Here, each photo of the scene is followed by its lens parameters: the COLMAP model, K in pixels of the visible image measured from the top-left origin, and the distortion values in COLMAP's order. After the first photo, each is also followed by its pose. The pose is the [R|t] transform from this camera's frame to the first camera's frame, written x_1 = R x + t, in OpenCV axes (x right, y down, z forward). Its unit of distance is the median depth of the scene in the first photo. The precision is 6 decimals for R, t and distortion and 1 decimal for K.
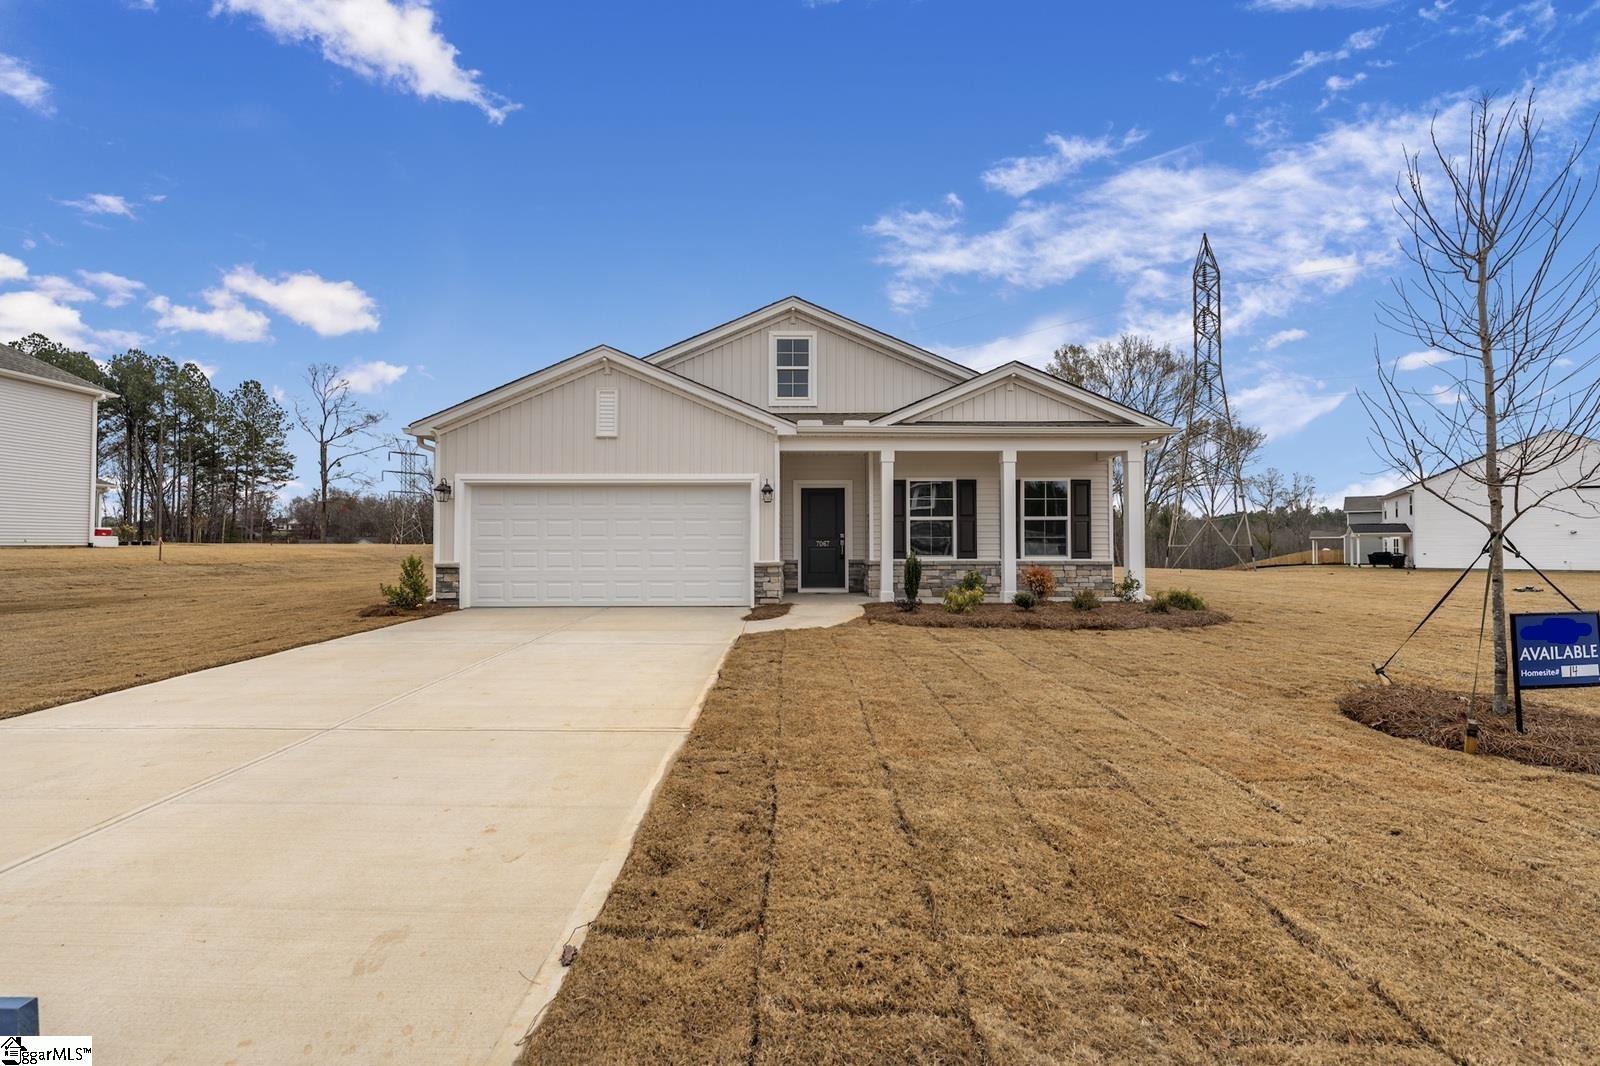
lens RADIAL K [[643.7, 0, 797.2], [0, 643.7, 535.2], [0, 0, 1]] dist [0.003583, 0.000118]
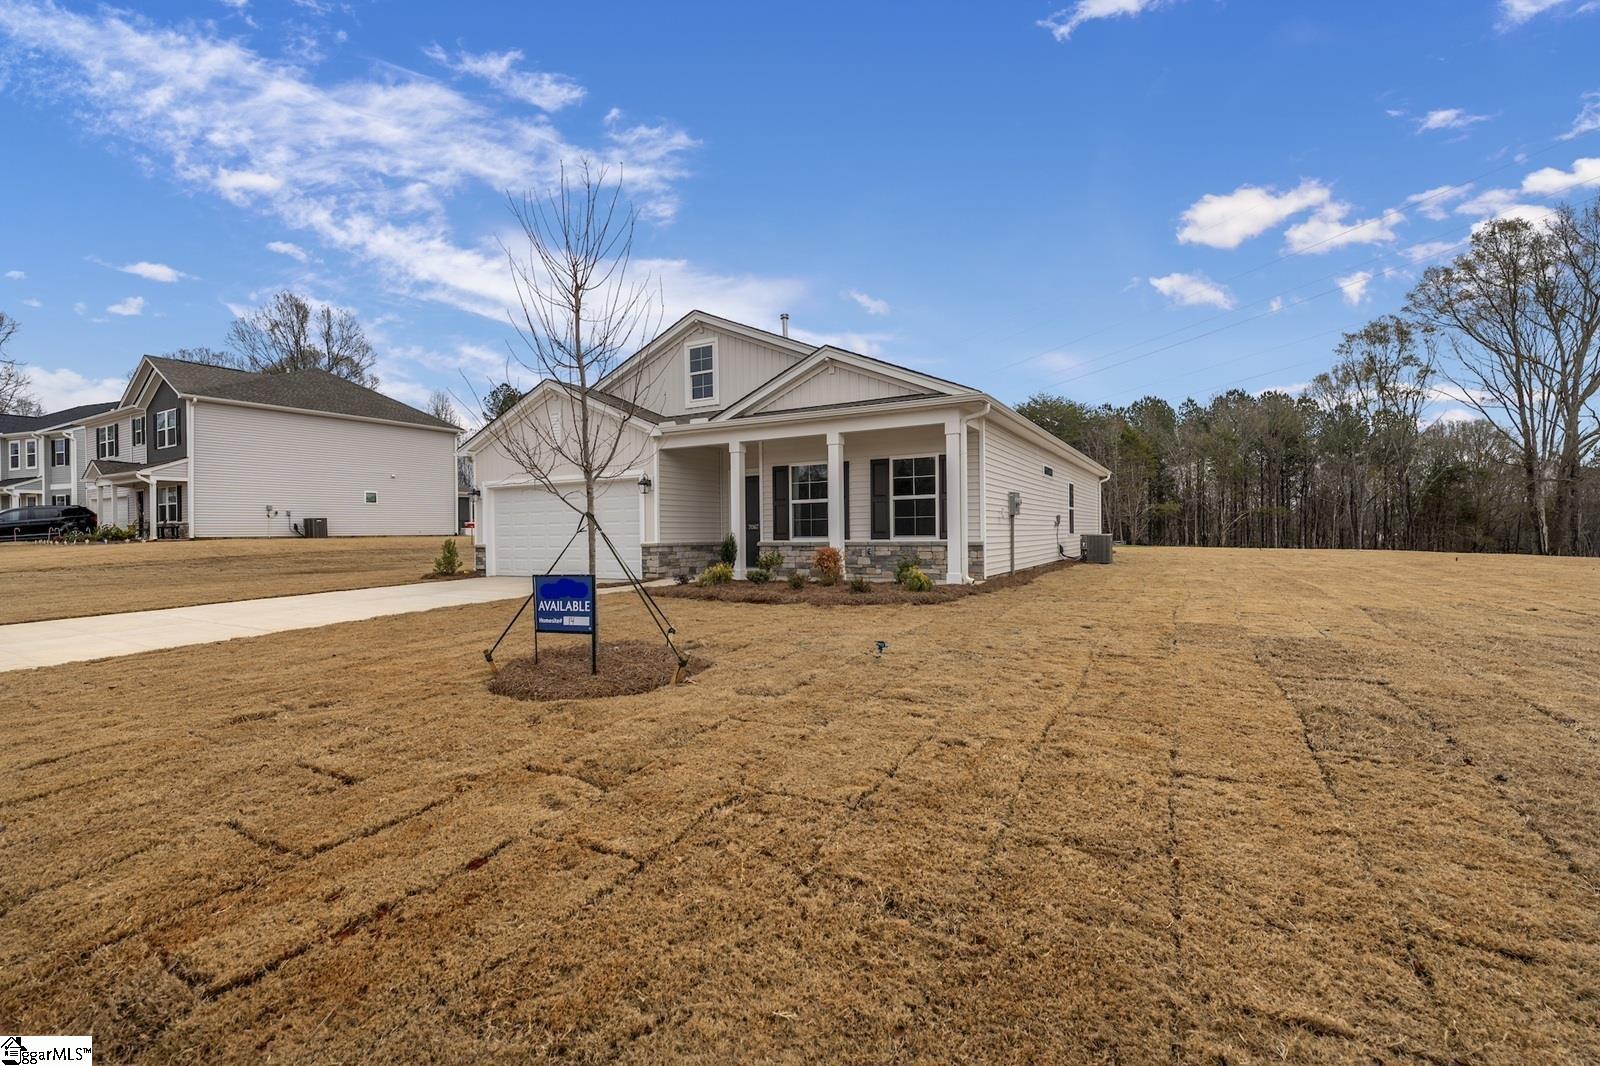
lens RADIAL K [[716.3, 0, 797.3], [0, 716.3, 531.0], [0, 0, 1]] dist [-0.002972, -0.000040]
pose [[0.858870, -0.012208, -0.512048, 0.858295], [0.023093, 0.999622, 0.014901, 0.005458], [0.511673, -0.024622, 0.858828, -0.007560]]
